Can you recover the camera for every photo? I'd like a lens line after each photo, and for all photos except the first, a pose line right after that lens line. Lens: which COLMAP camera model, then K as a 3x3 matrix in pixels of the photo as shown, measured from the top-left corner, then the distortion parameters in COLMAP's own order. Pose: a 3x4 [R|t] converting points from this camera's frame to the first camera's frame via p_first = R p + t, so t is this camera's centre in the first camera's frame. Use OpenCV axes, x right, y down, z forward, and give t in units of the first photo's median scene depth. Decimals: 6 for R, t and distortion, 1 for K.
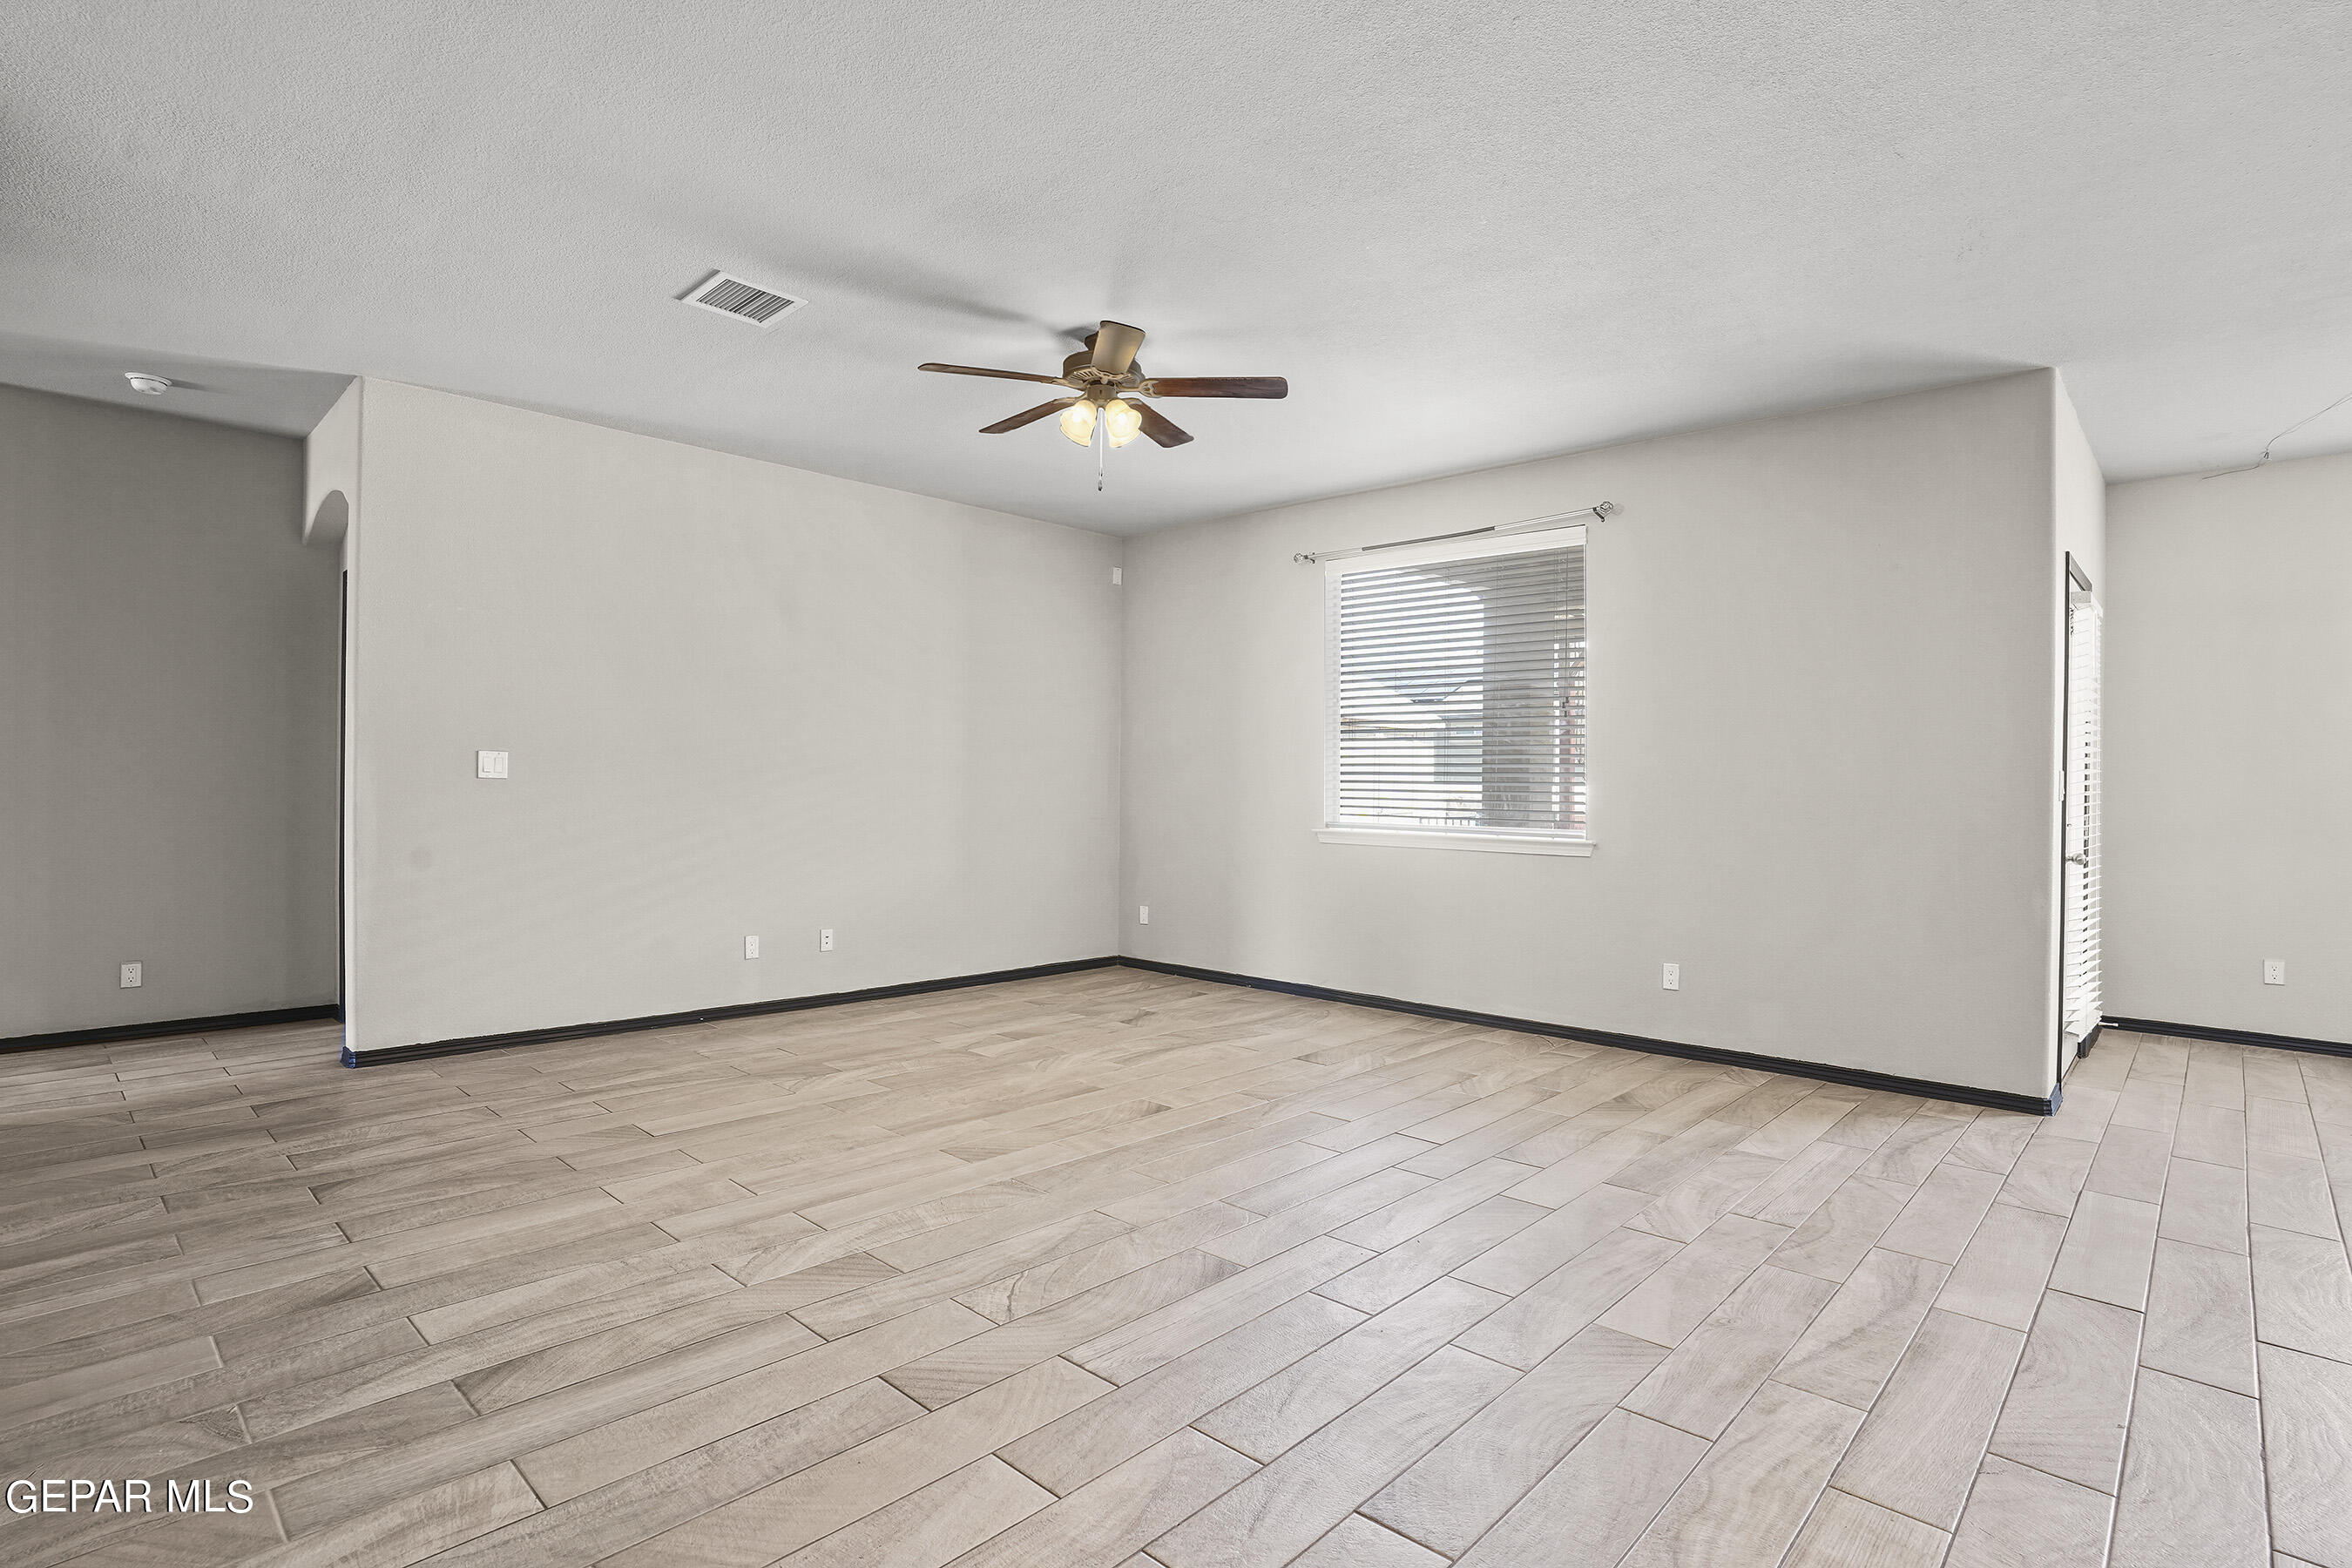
lens RADIAL K [[1144.5, 0, 1165.7], [0, 1144.5, 780.6], [0, 0, 1]] dist [-0.081968, 0.033544]
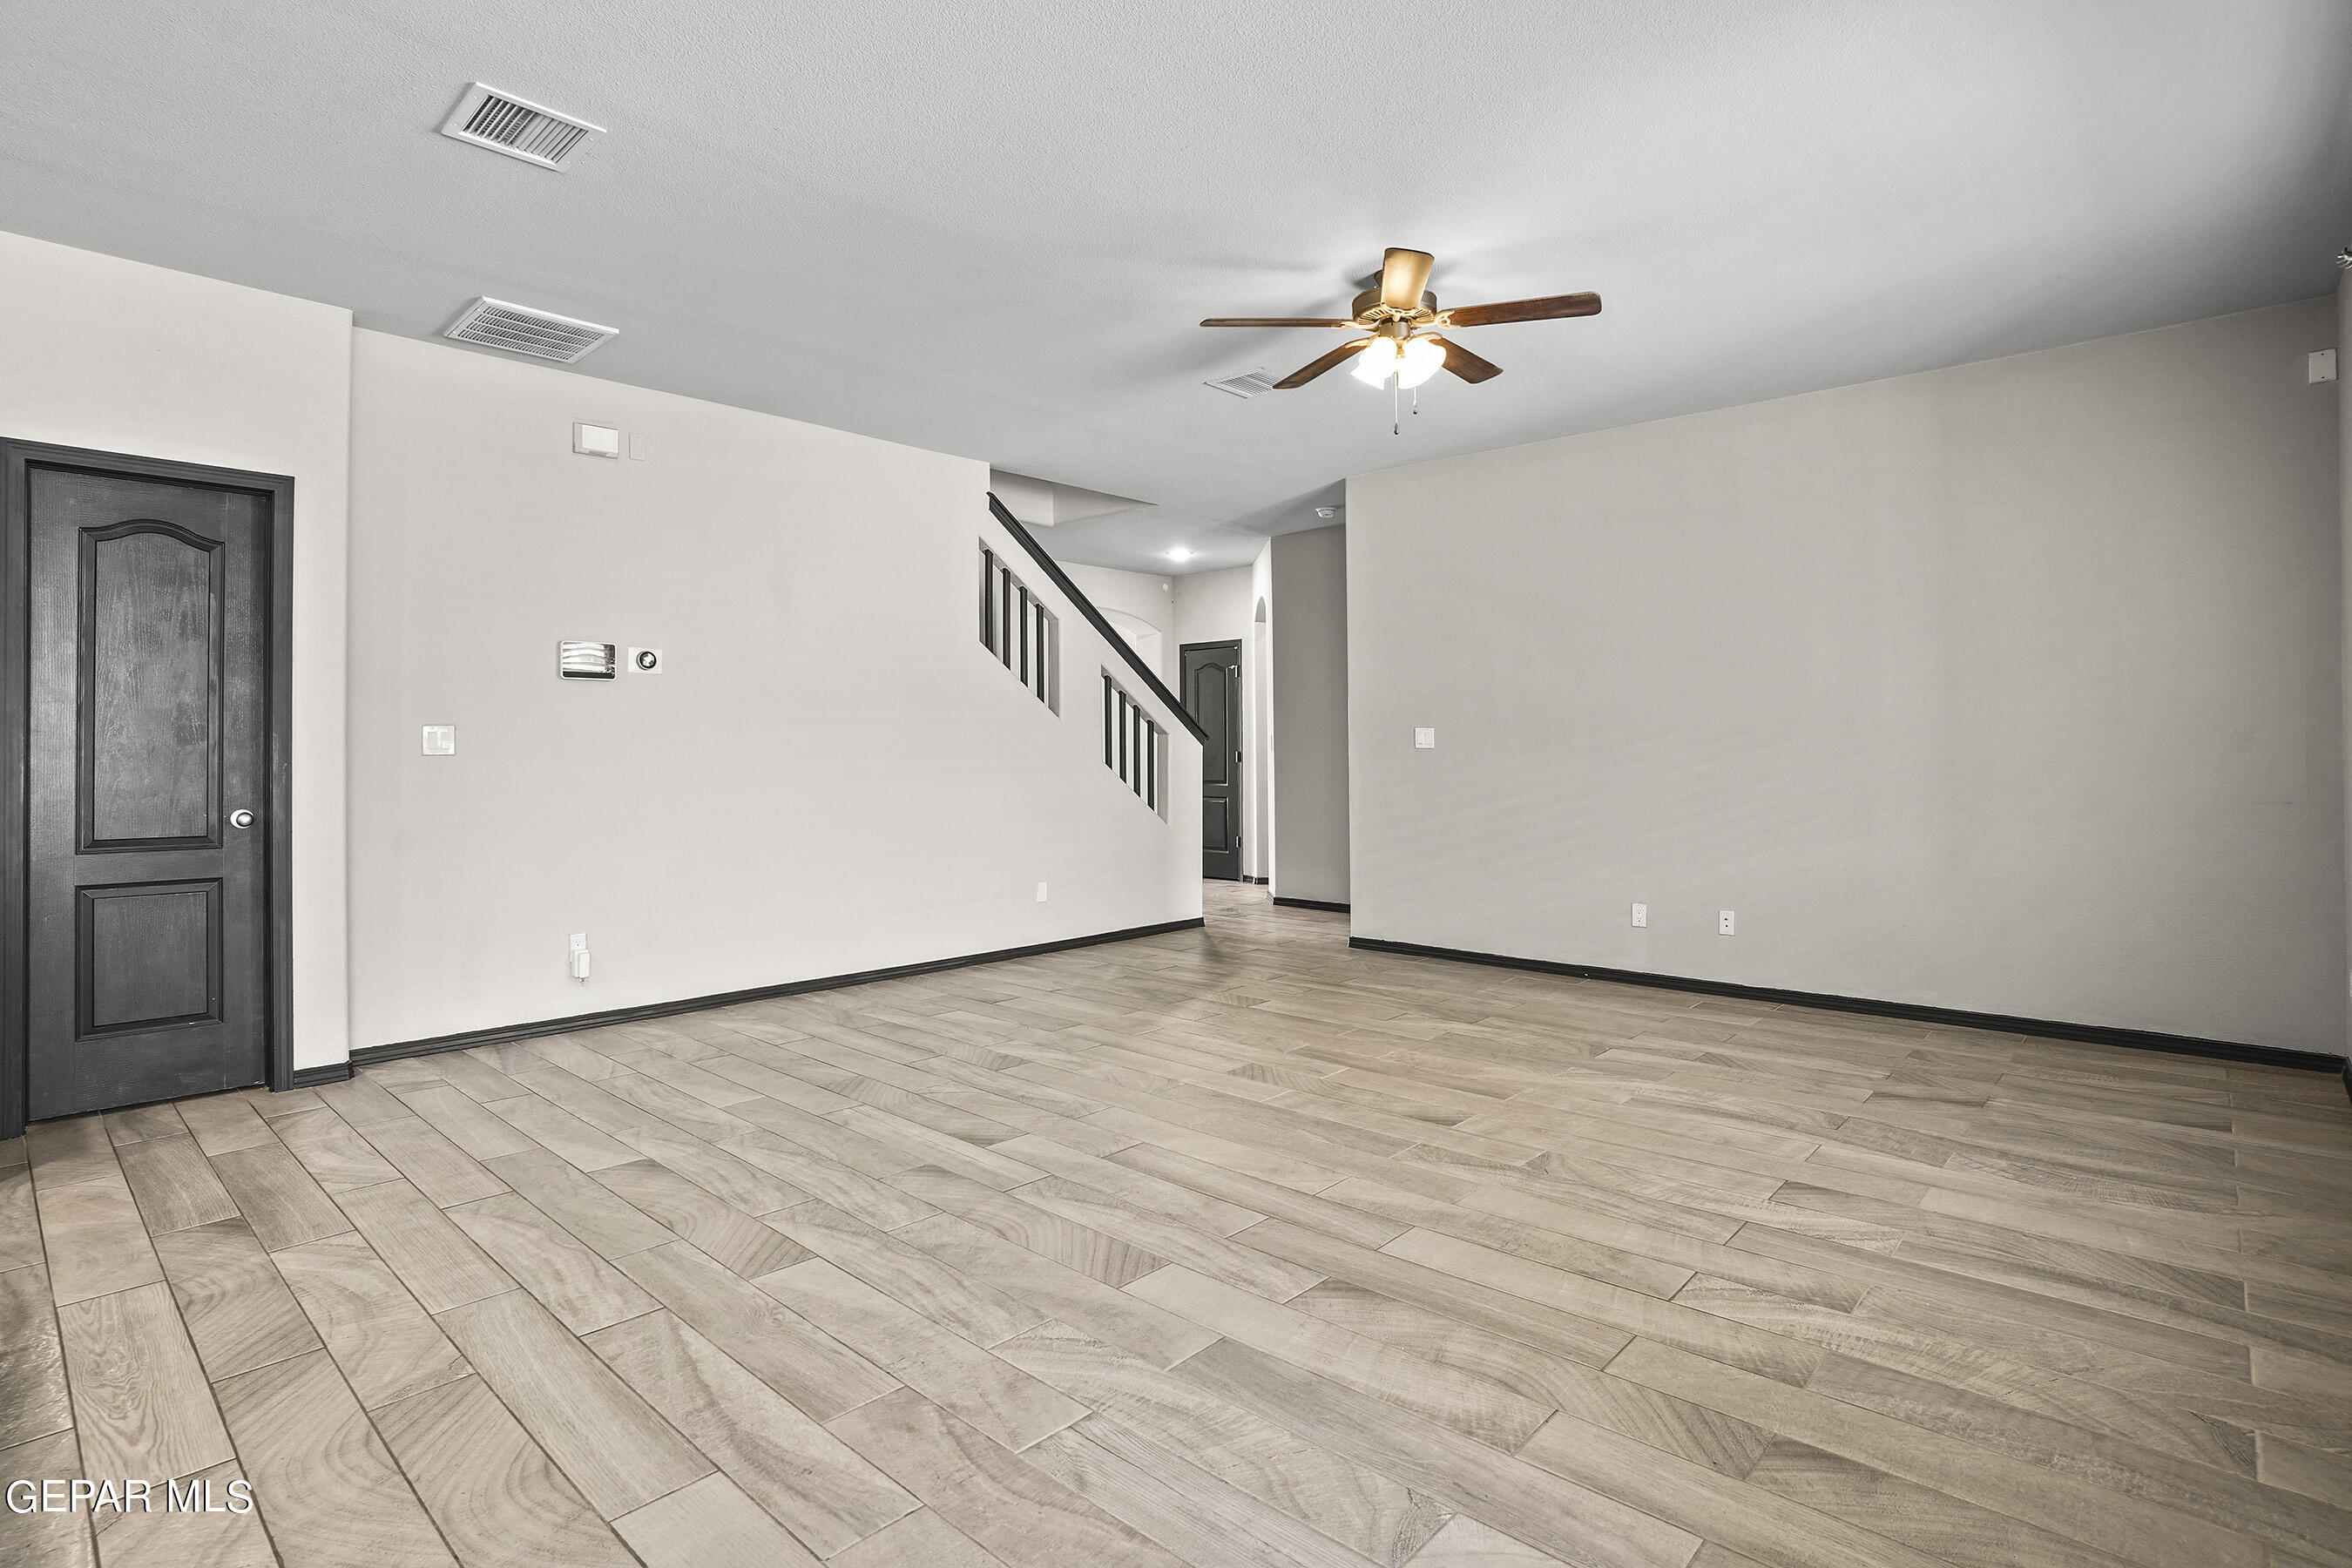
lens RADIAL K [[1181.0, 0, 1168.8], [0, 1181.0, 756.1], [0, 0, 1]] dist [-0.080814, 0.034832]
pose [[0.013724, -0.008258, -0.999872, 0.965947], [0.010634, 0.999911, -0.008113, 0.018041], [0.999849, -0.010521, 0.013811, 0.859811]]
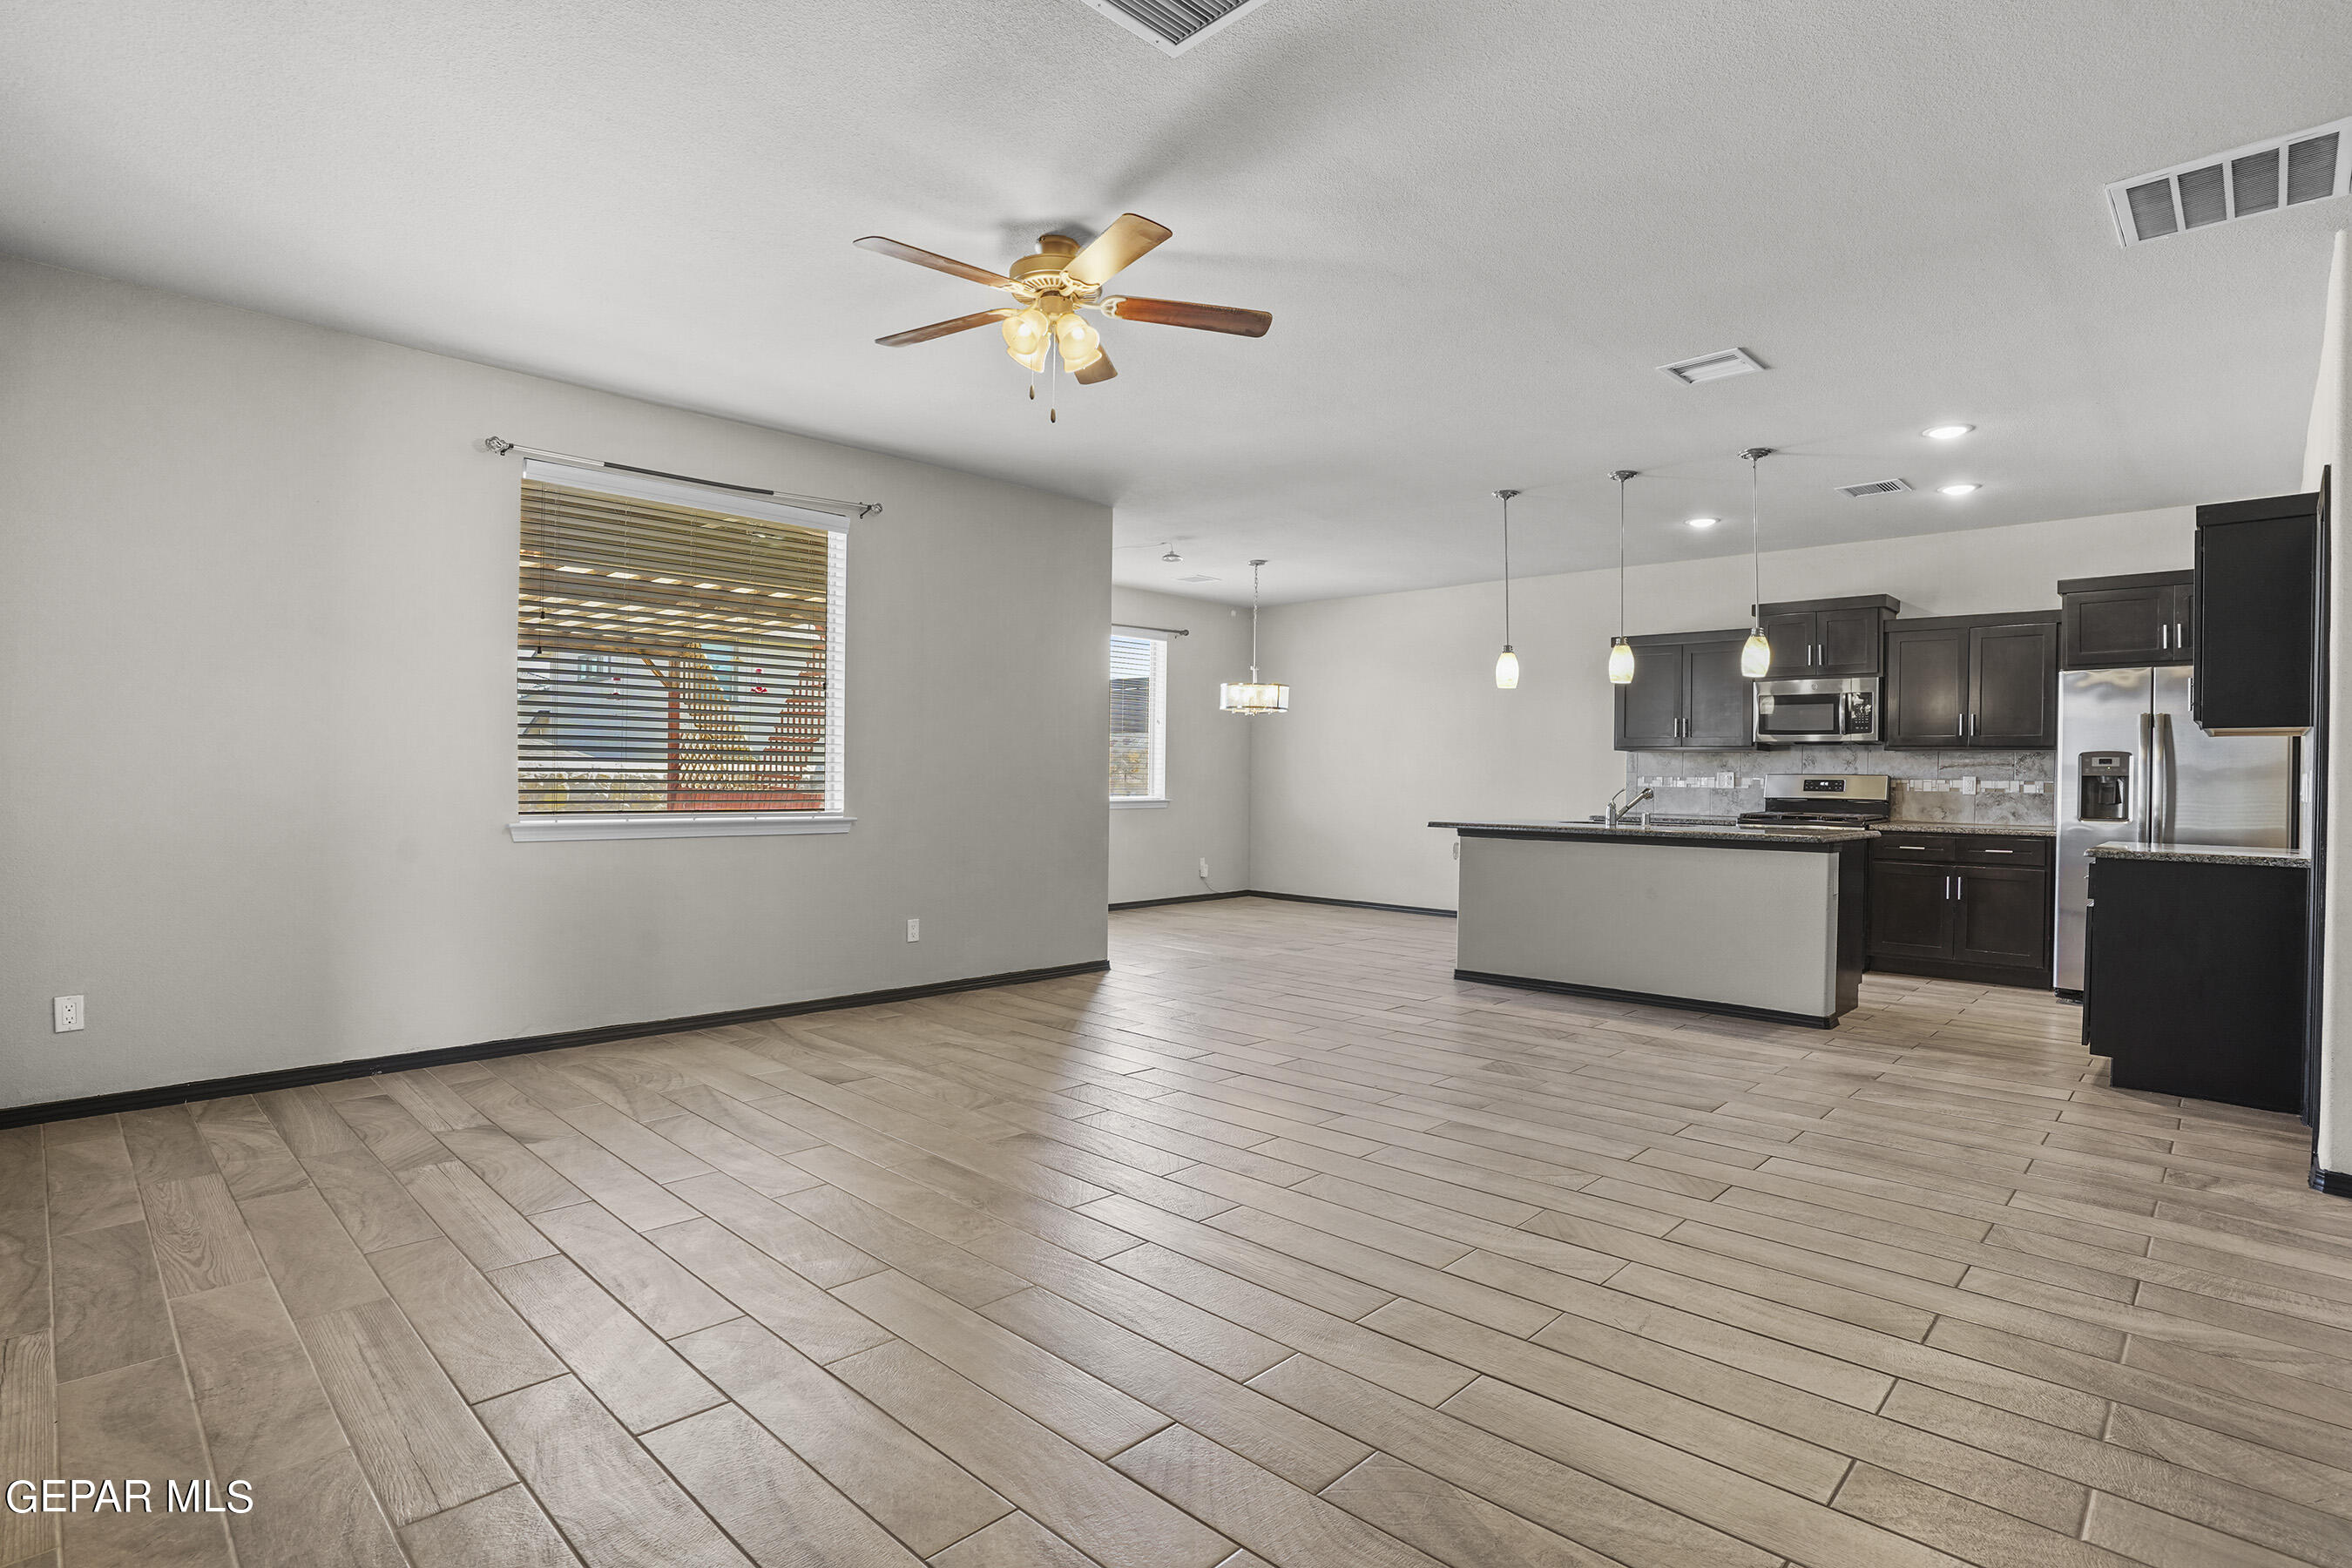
lens RADIAL K [[1159.4, 0, 1160.1], [0, 1159.4, 781.2], [0, 0, 1]] dist [-0.075885, 0.032490]
pose [[0.021218, -0.019709, 0.999581, -0.978212], [-0.015264, 0.999683, 0.020035, -0.008580], [-0.999658, -0.015682, 0.020910, 0.969345]]
